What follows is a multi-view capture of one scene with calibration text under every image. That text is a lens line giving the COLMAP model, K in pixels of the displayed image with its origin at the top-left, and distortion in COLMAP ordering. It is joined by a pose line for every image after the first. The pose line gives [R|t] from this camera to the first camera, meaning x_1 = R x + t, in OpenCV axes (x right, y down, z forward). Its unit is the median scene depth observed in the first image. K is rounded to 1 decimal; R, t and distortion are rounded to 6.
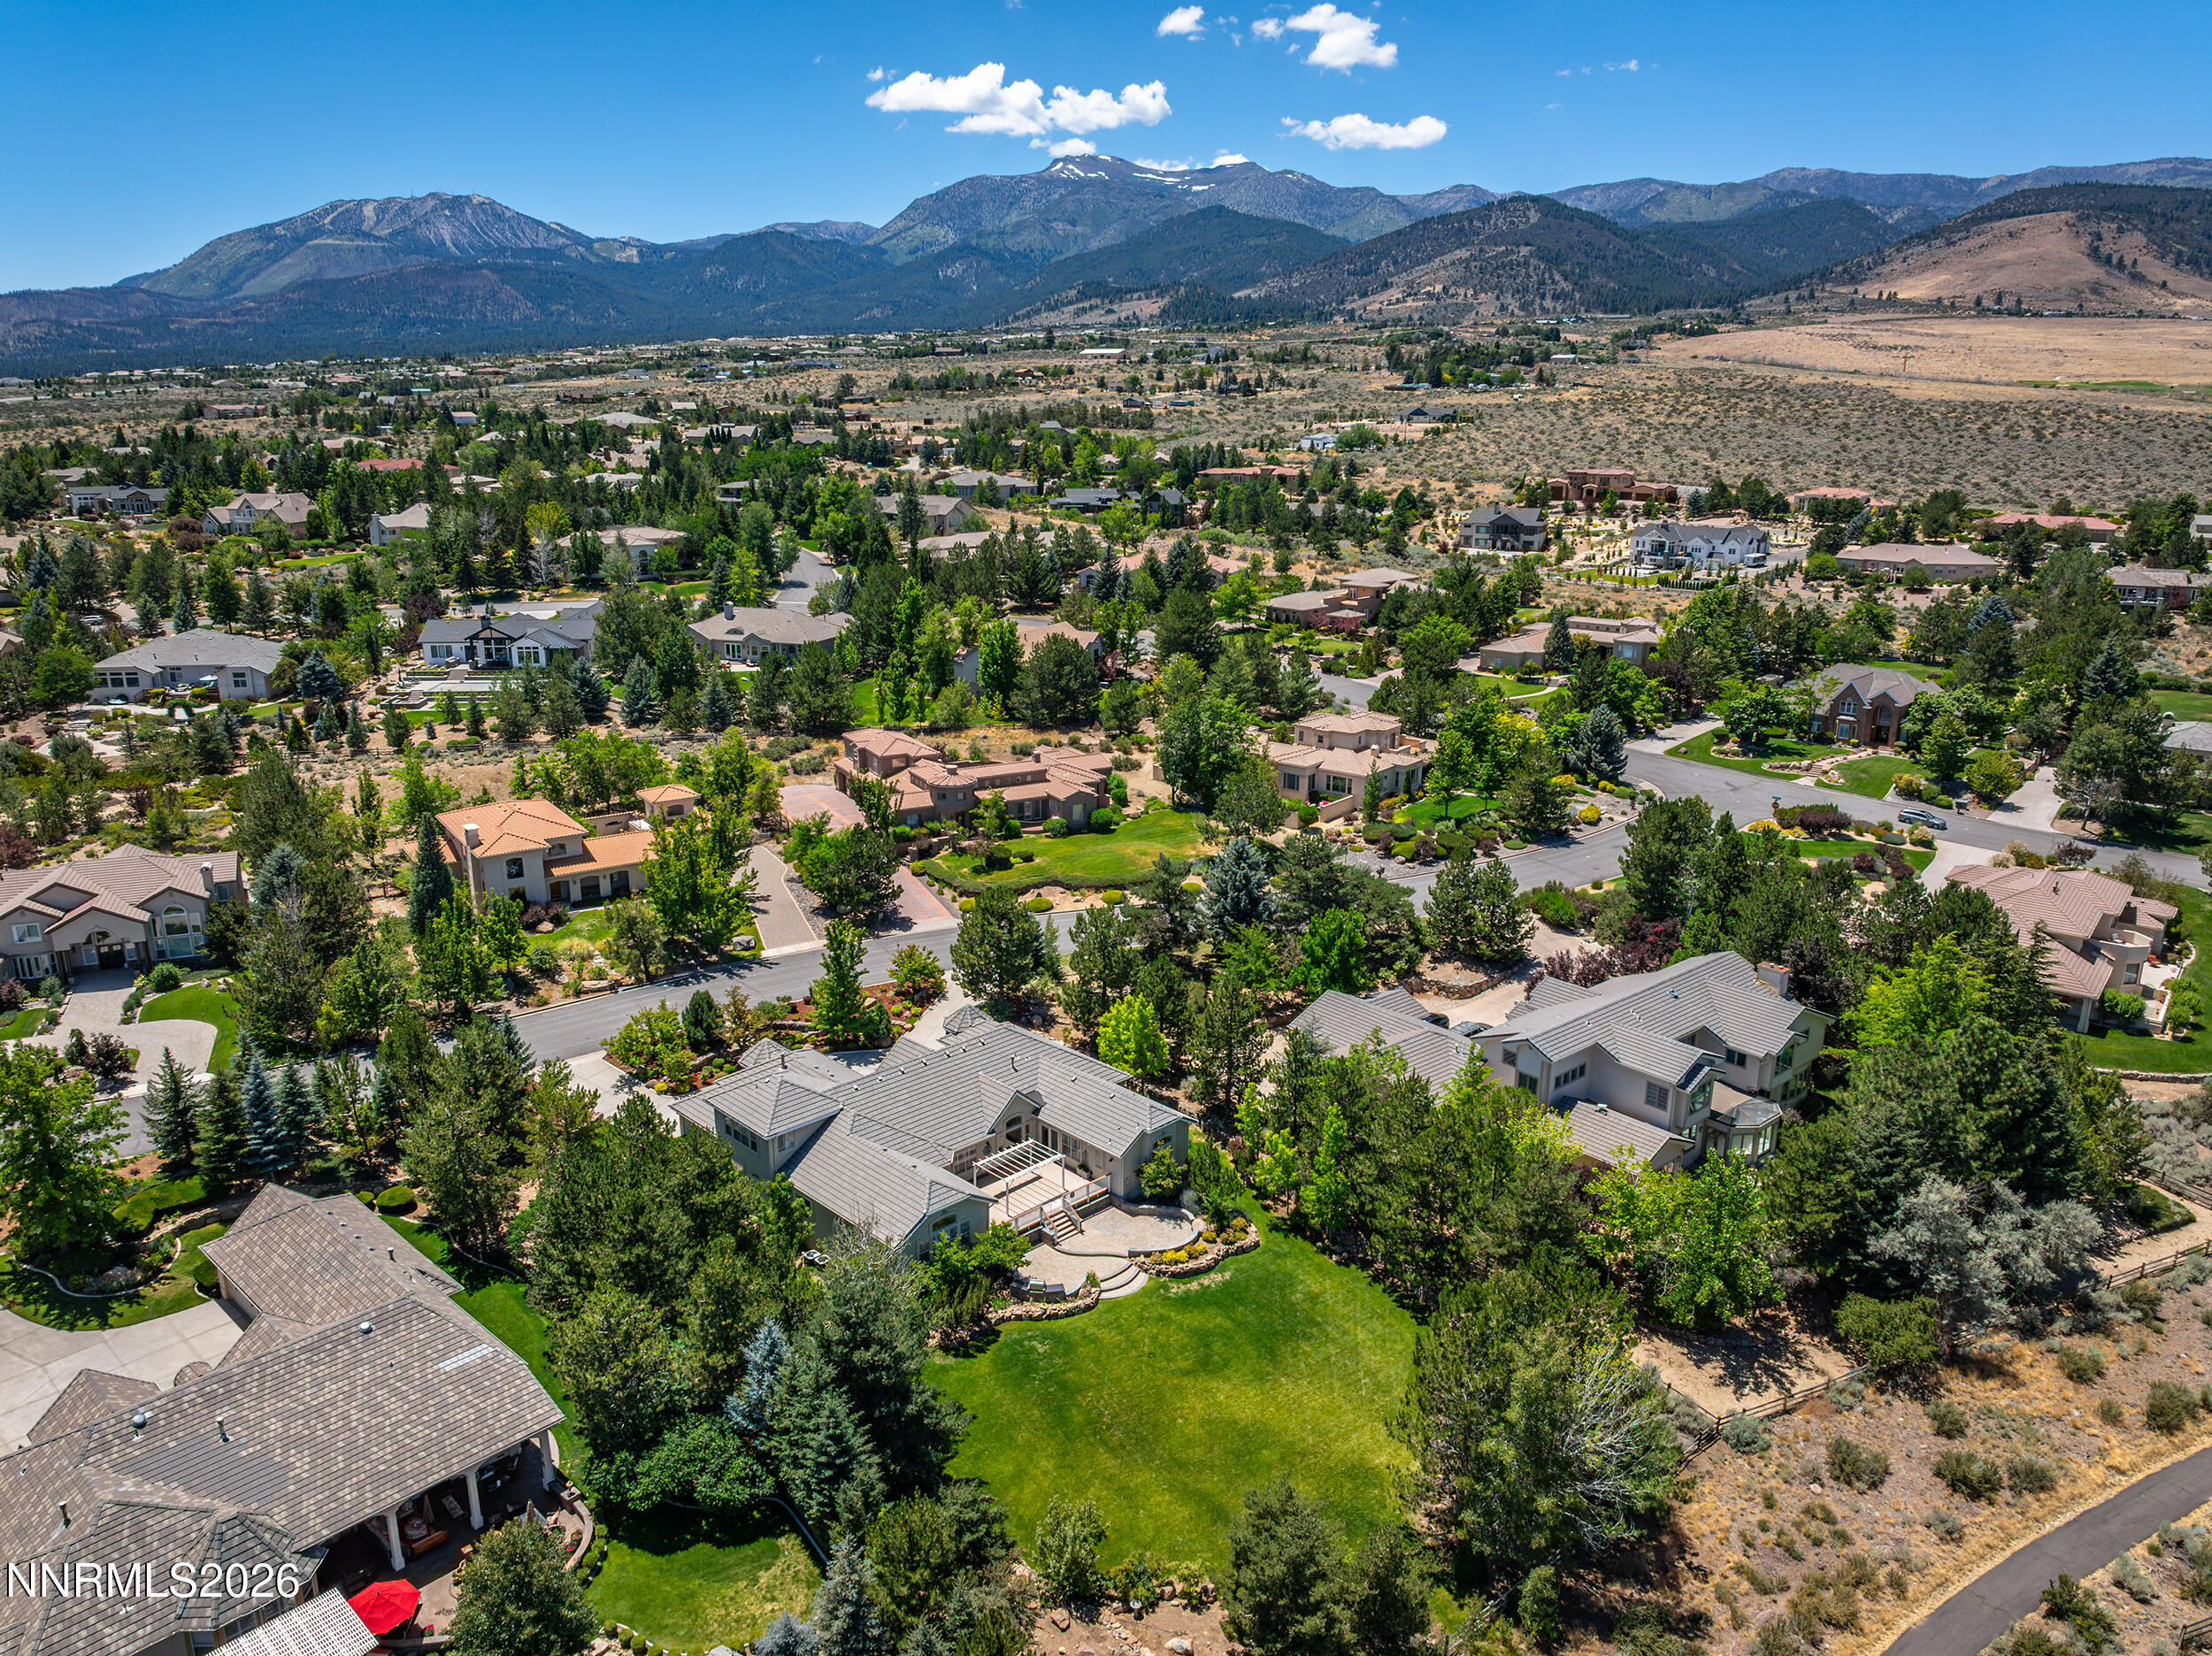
lens RADIAL K [[1556.0, 0, 1112.7], [0, 1556.0, 811.9], [0, 0, 1]] dist [-0.028059, 0.014624]
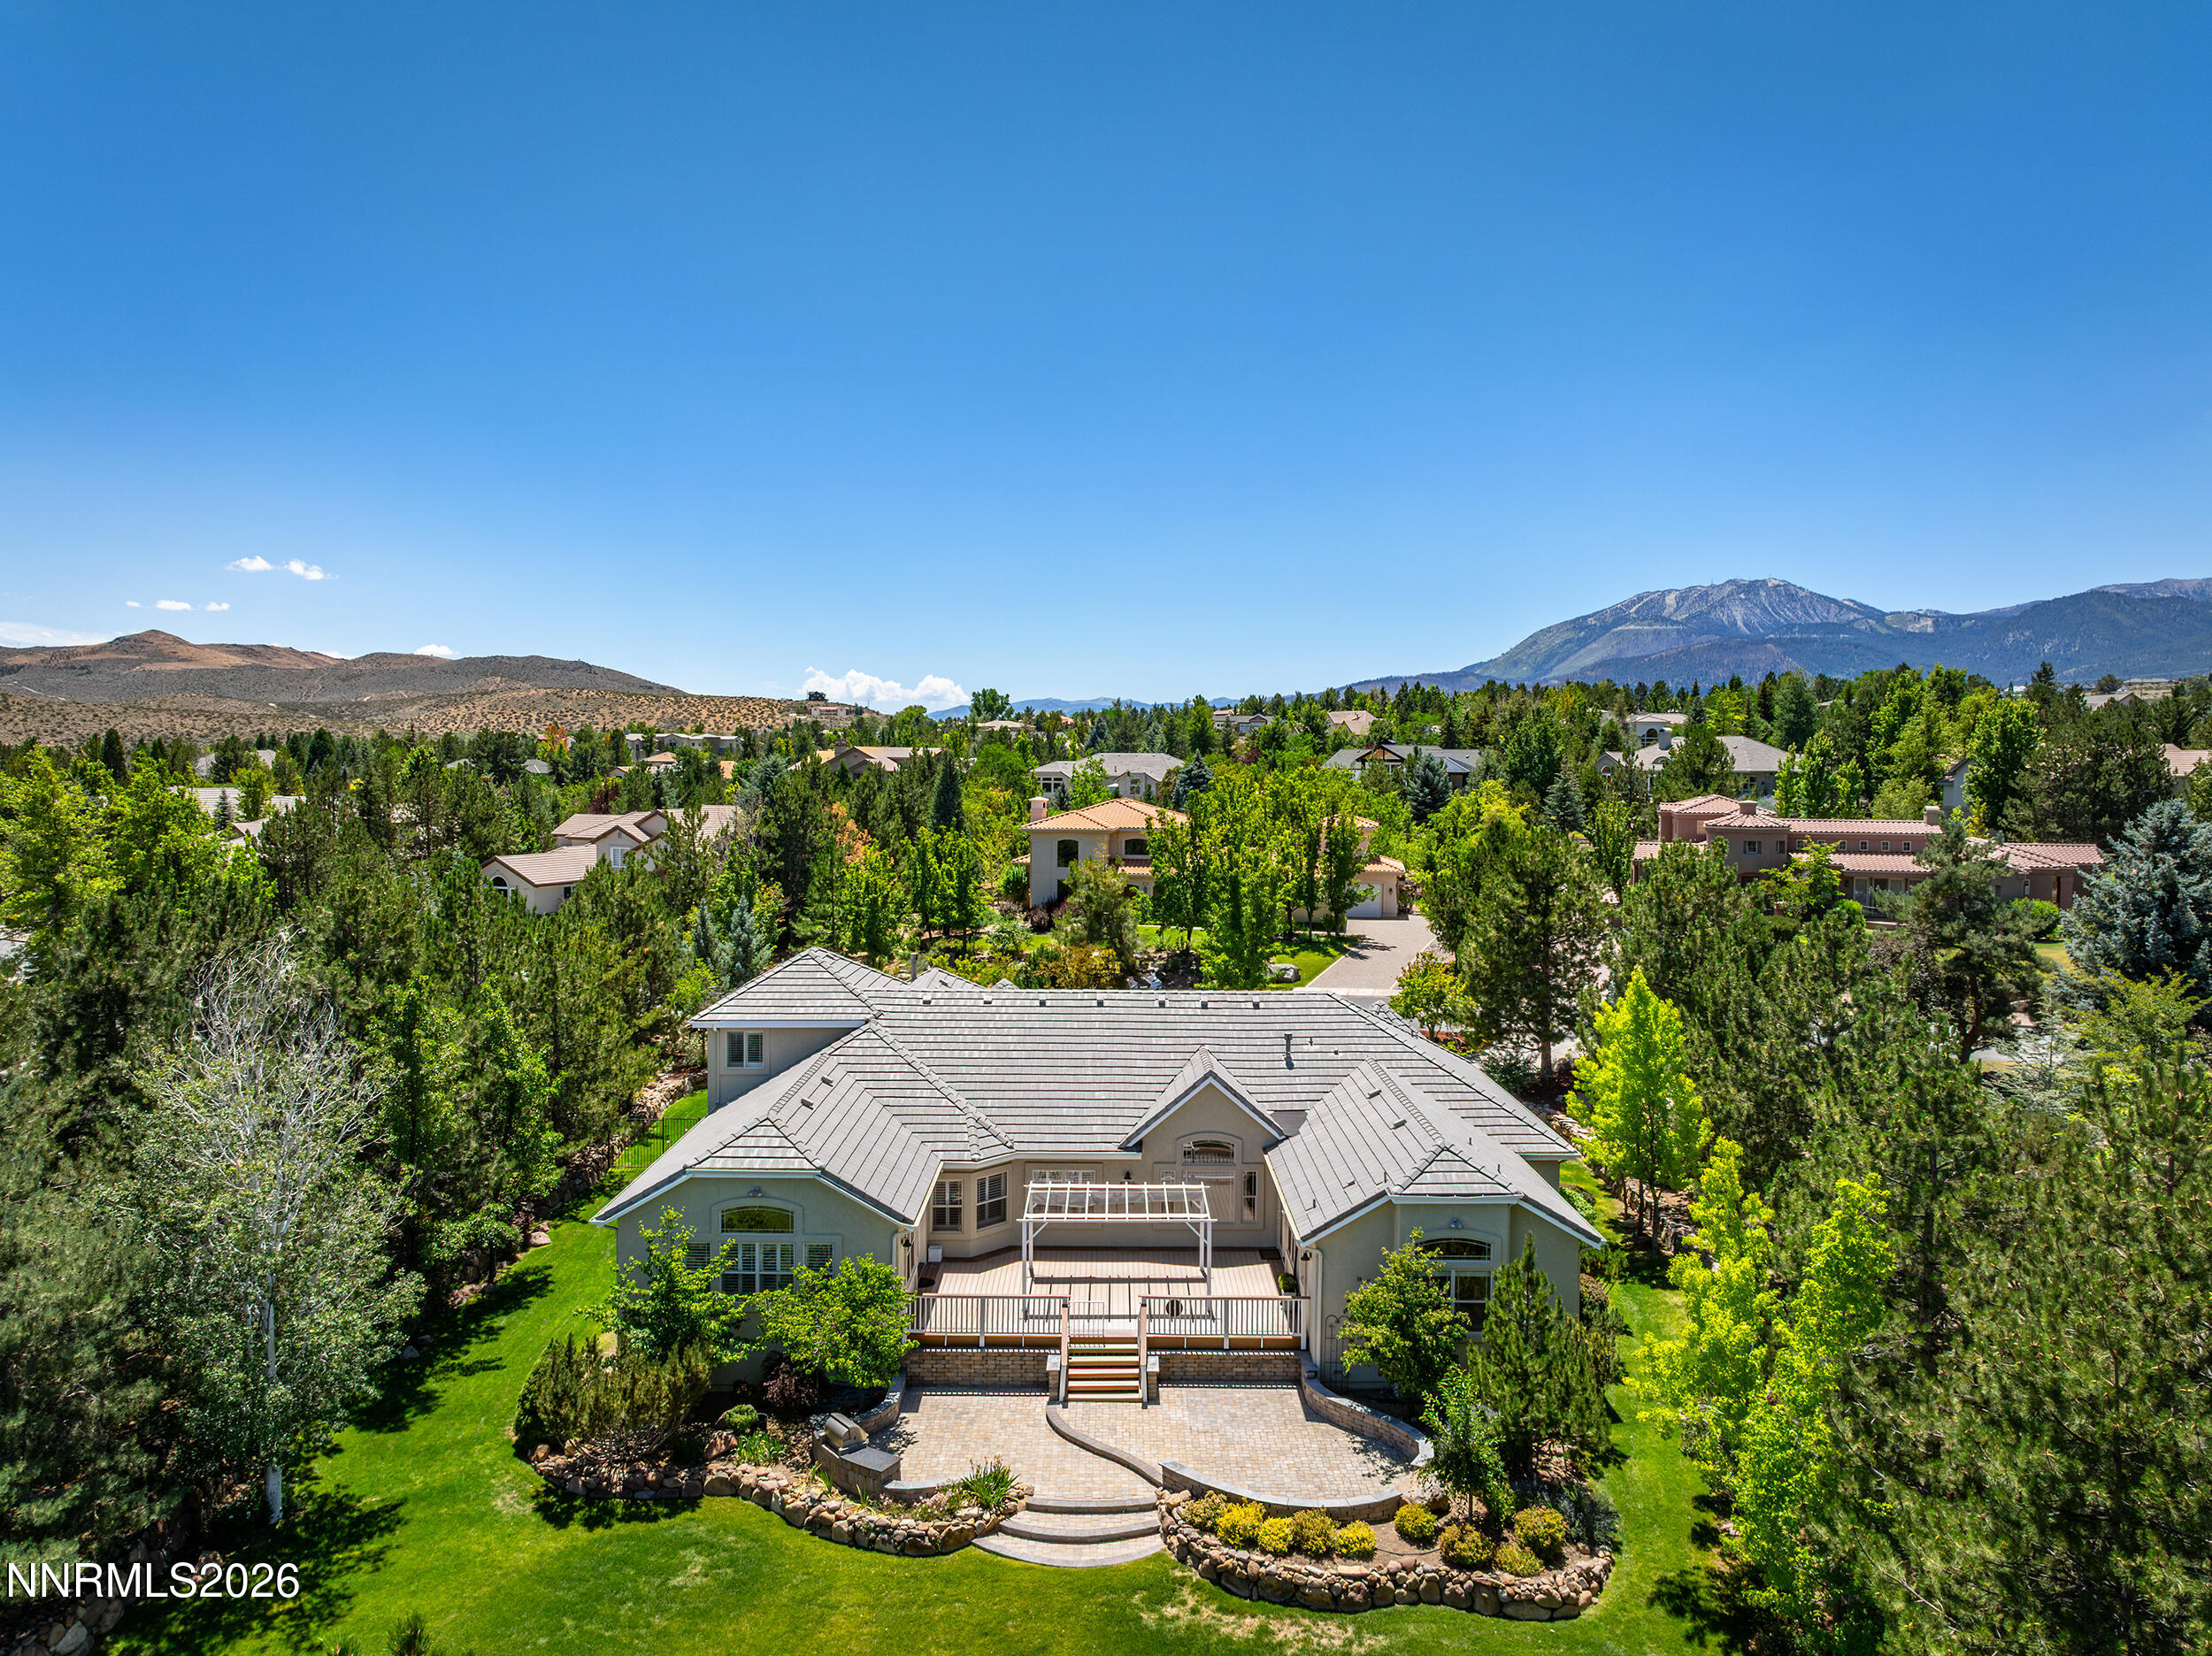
lens RADIAL K [[1552.9, 0, 1110.0], [0, 1552.9, 829.5], [0, 0, 1]] dist [-0.033609, 0.015658]
pose [[0.714534, 0.031917, -0.698872, 0.238252], [-0.187039, 0.971311, -0.146871, 0.198317], [0.674135, 0.235661, 0.700005, 0.719606]]
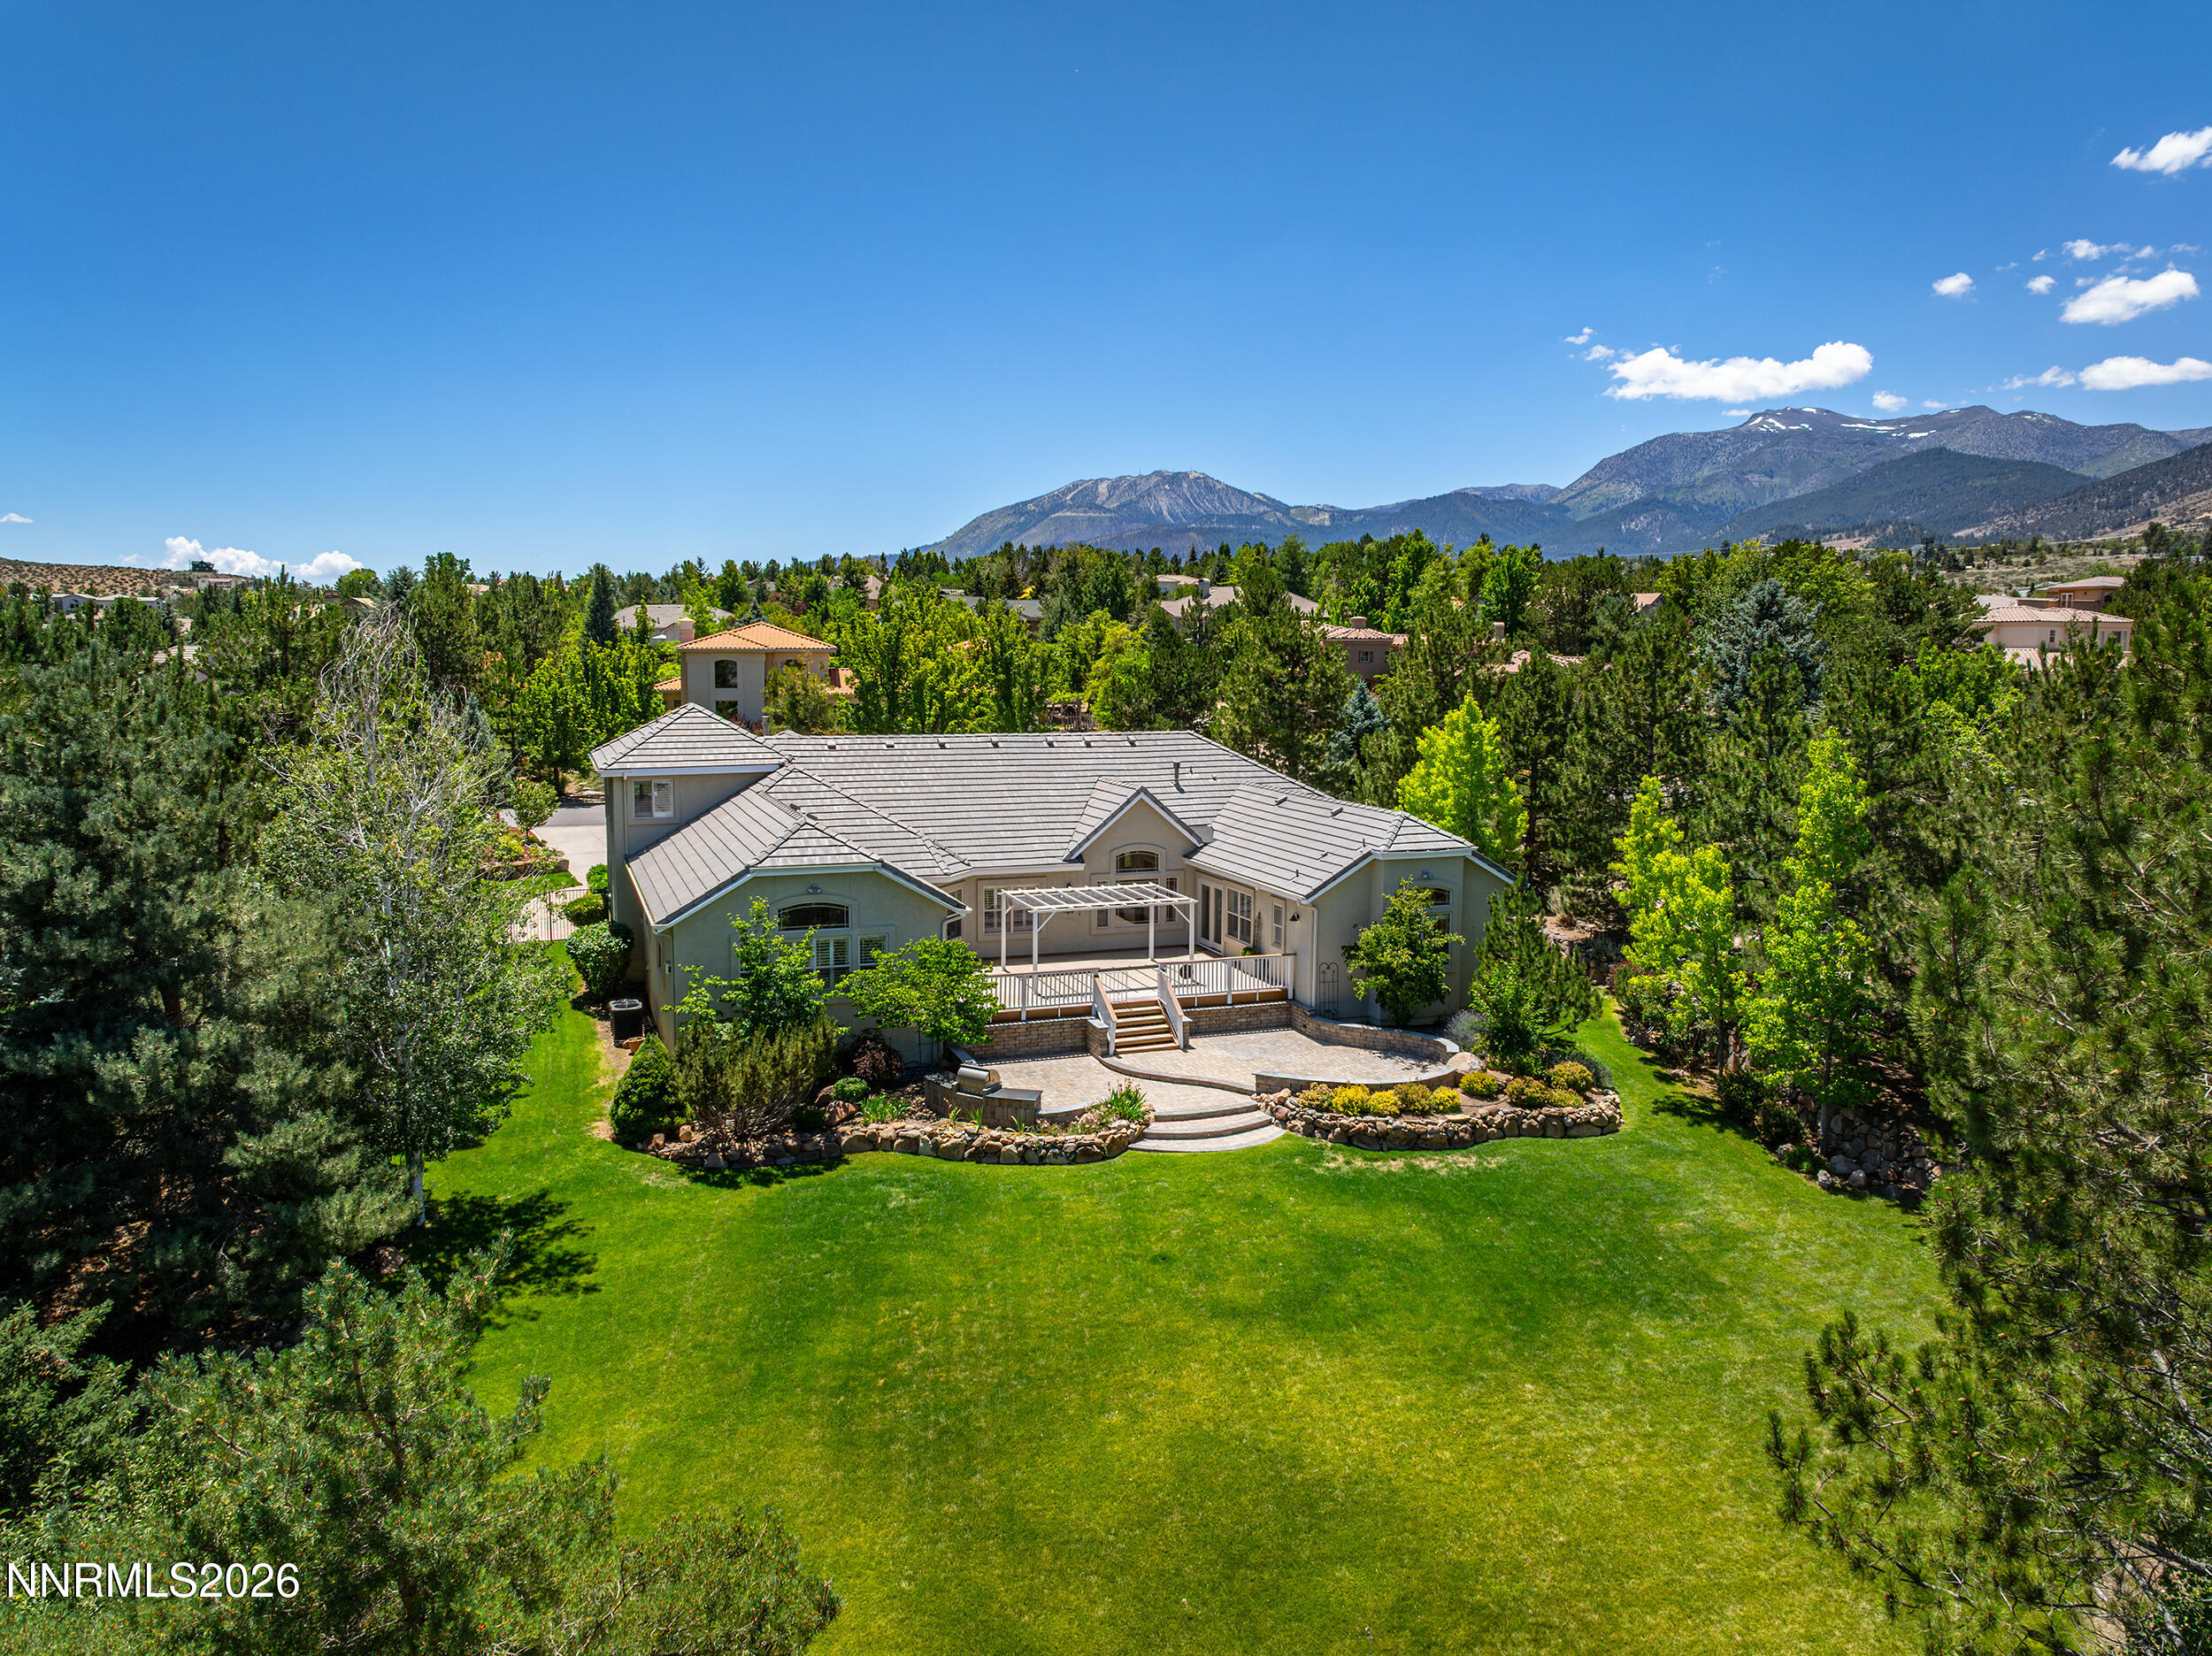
lens RADIAL K [[1552.9, 0, 1110.0], [0, 1552.9, 829.5], [0, 0, 1]] dist [-0.033609, 0.015658]
pose [[0.911906, 0.049516, -0.407401, 0.135709], [-0.109988, 0.985867, -0.126366, 0.275679], [0.395386, 0.160043, 0.904464, 0.614980]]
